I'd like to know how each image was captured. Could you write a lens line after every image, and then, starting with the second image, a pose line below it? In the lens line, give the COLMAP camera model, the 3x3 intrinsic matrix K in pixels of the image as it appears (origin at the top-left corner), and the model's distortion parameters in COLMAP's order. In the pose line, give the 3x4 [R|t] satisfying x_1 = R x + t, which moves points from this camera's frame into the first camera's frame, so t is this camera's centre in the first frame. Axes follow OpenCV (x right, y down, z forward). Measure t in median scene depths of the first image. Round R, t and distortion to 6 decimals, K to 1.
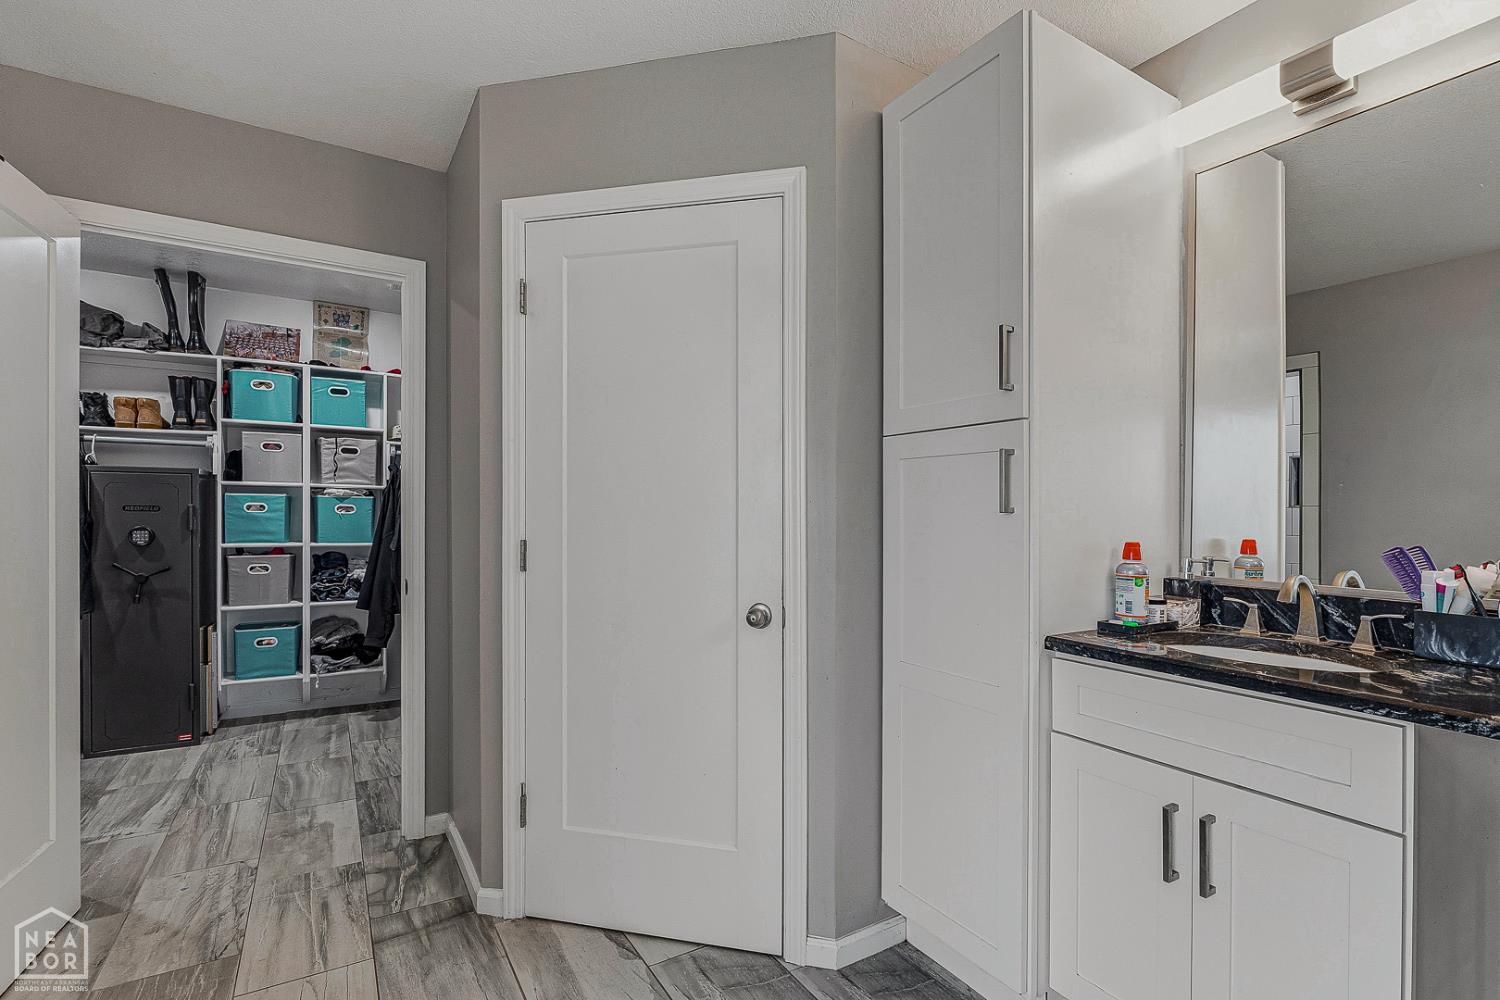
lens RADIAL K [[678.1, 0, 735.2], [0, 678.1, 518.6], [0, 0, 1]] dist [-0.011226, 0.001582]
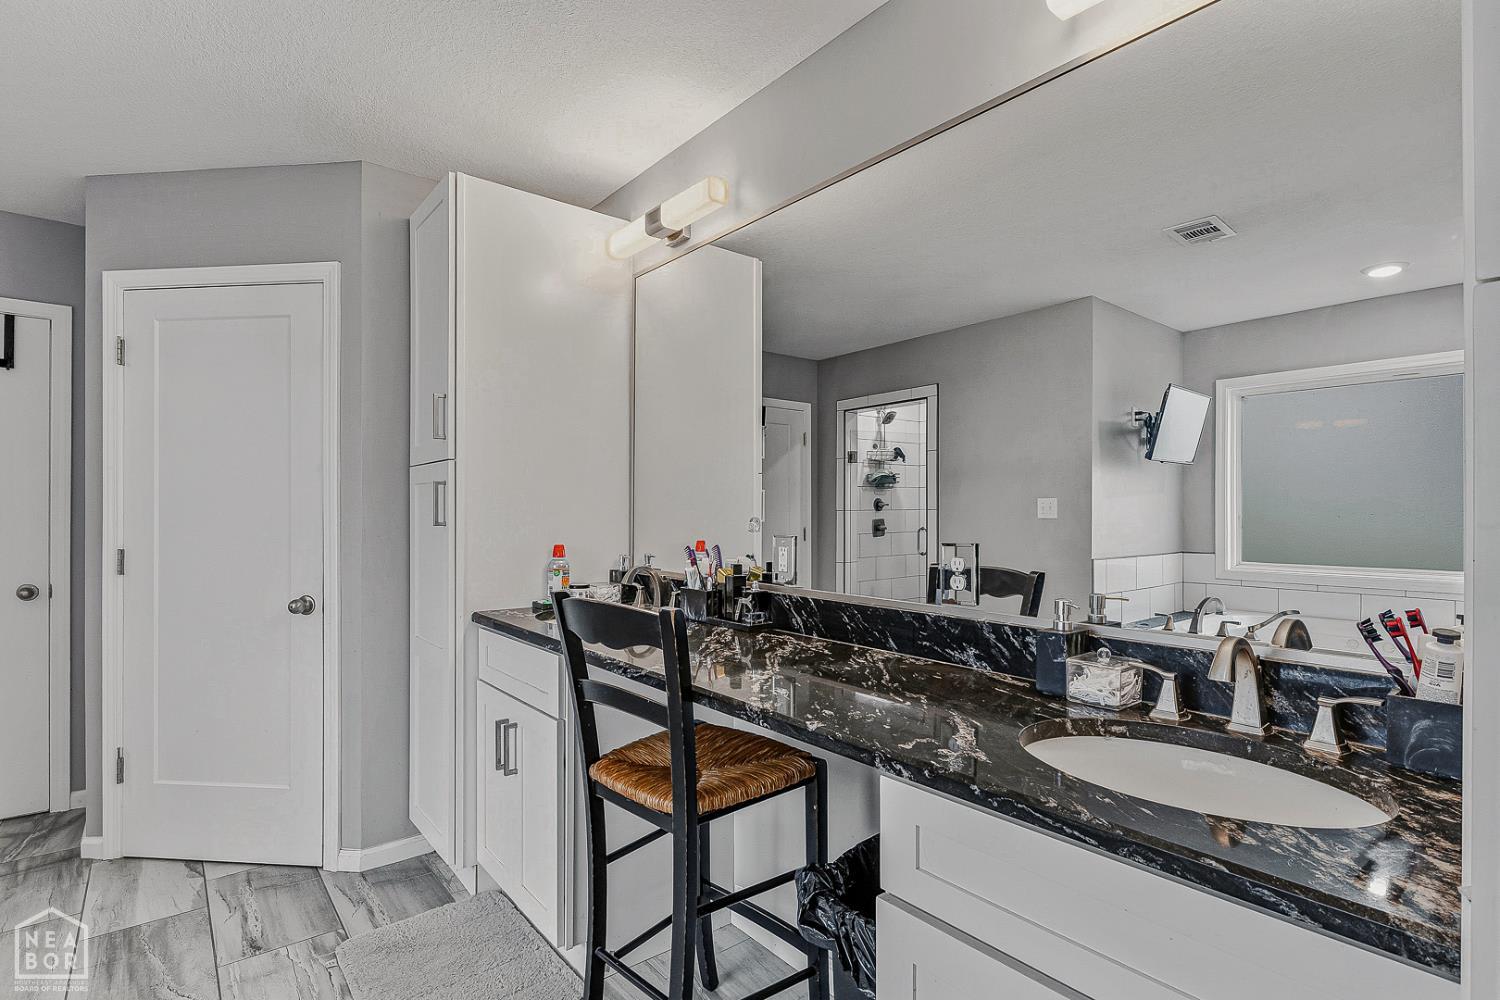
lens RADIAL K [[735.9, 0, 768.3], [0, 735.9, 510.7], [0, 0, 1]] dist [-0.001210, -0.001907]
pose [[0.991063, -0.007781, 0.133169, 0.769603], [0.009054, 0.999919, -0.008962, -0.017150], [-0.133088, 0.010088, 0.991053, -0.544175]]
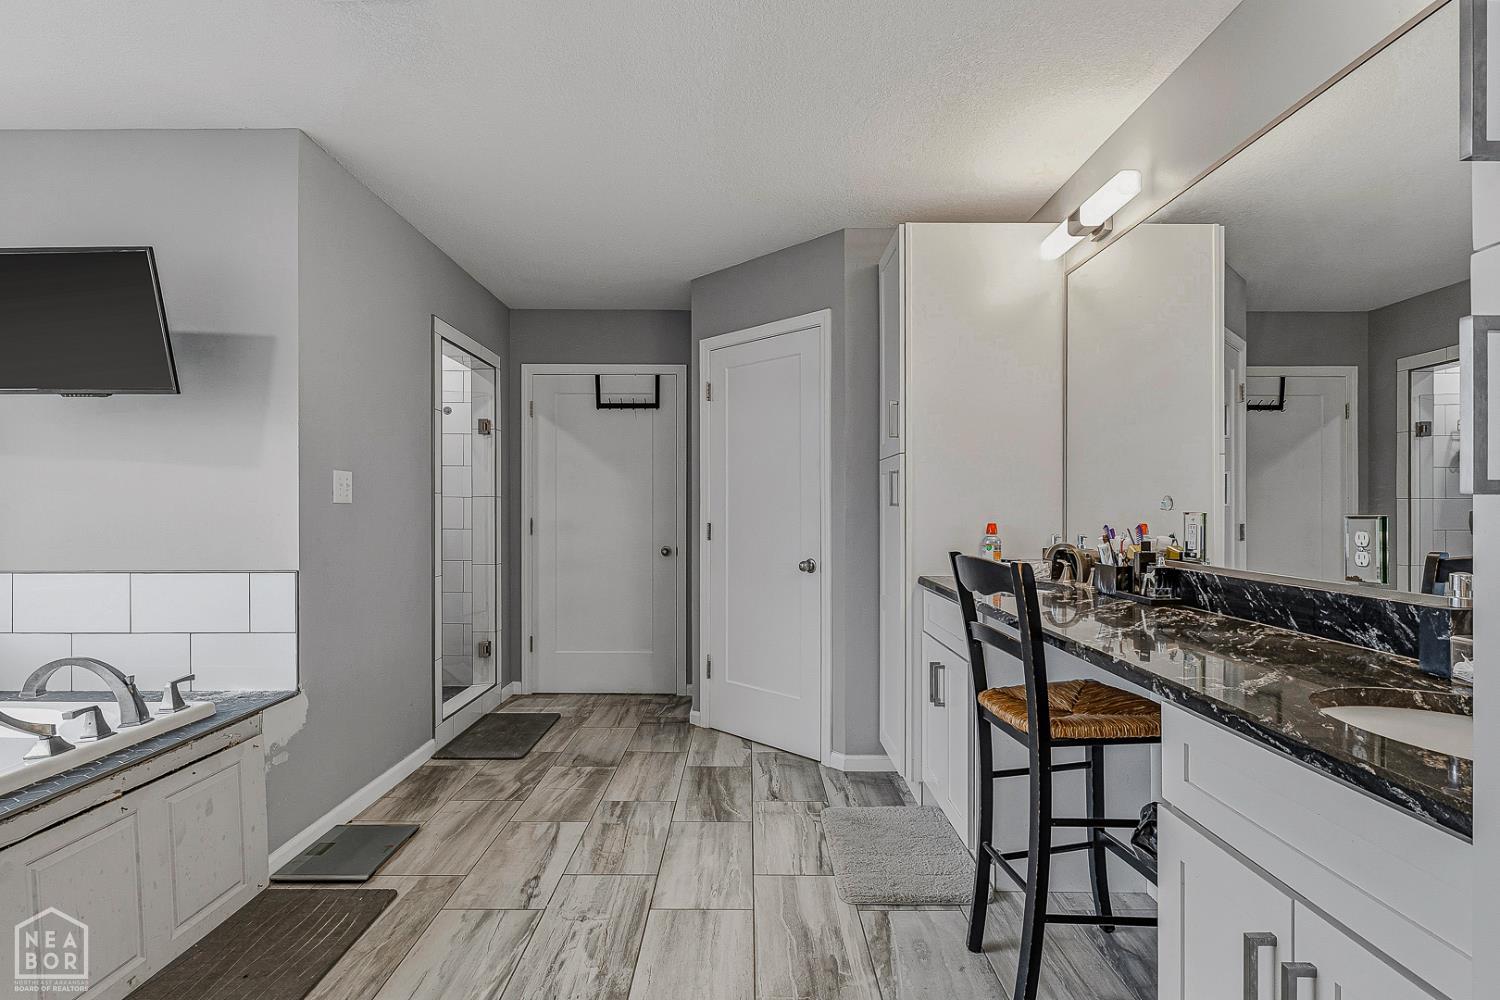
lens RADIAL K [[735.9, 0, 755.7], [0, 735.9, 505.5], [0, 0, 1]] dist [-0.001210, -0.001907]
pose [[0.855233, -0.009901, -0.518149, 0.957682], [0.003467, 0.999904, -0.013385, 0.012942], [0.518232, 0.009651, 0.855186, -0.747459]]
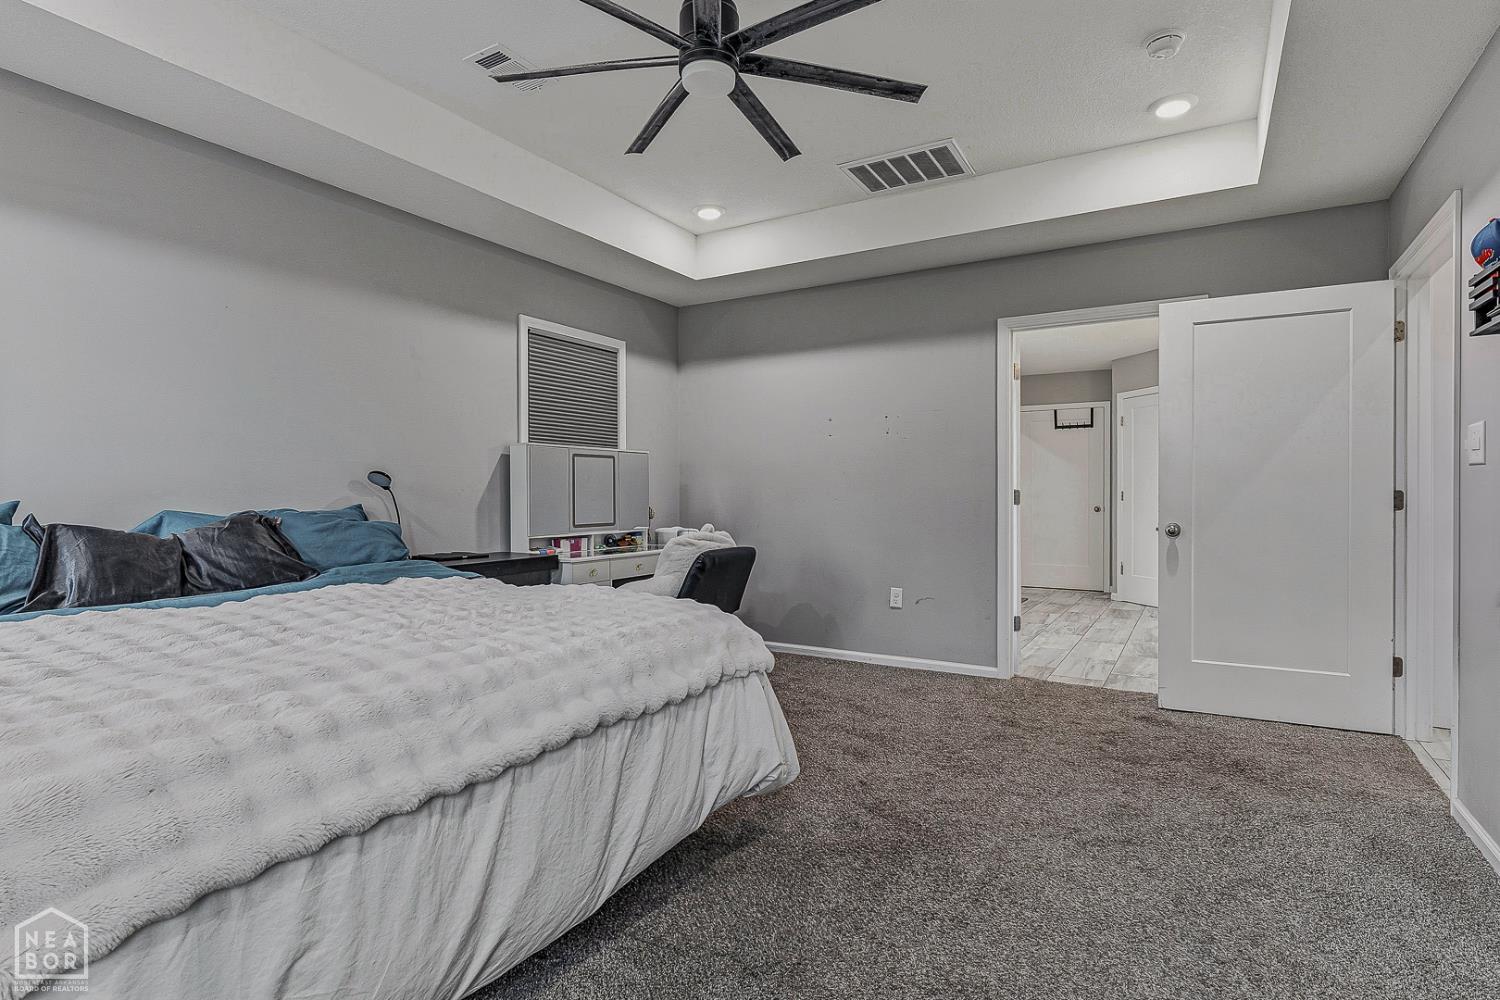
lens RADIAL K [[796.1, 0, 737.6], [0, 796.1, 495.3], [0, 0, 1]] dist [-0.004010, -0.002448]
pose [[0.460252, -0.005866, -0.887769, 2.692892], [-0.002444, 0.999966, -0.007874, 0.099113], [0.887785, 0.005794, 0.460222, -2.939007]]
